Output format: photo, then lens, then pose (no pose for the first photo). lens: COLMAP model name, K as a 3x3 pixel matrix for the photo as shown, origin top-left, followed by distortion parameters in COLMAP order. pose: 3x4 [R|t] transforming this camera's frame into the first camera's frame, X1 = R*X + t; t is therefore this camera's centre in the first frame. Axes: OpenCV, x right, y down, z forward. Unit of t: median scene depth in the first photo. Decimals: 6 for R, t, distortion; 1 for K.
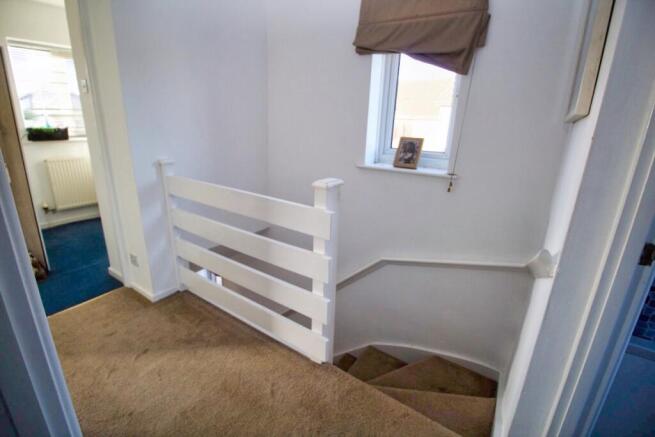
lens RADIAL K [[303.0, 0, 326.3], [0, 303.0, 214.3], [0, 0, 1]] dist [-0.004996, -0.008952]
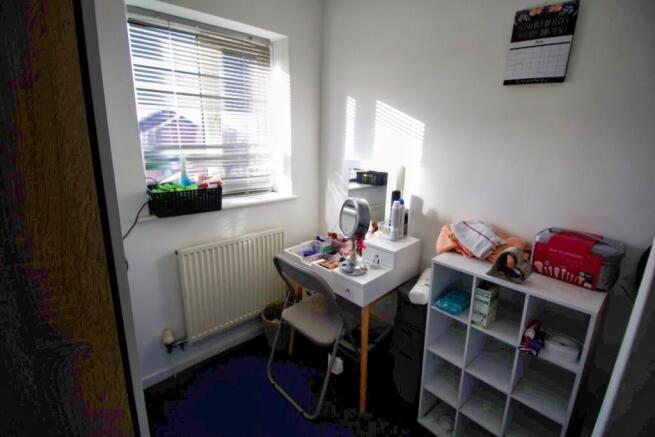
lens RADIAL K [[303.0, 0, 328.0], [0, 303.0, 218.8], [0, 0, 1]] dist [-0.004996, -0.008952]
pose [[0.972122, 0.021002, -0.233532, -0.575945], [-0.038303, 0.996825, -0.069799, -0.204176], [0.231324, 0.076798, 0.969841, 0.567065]]
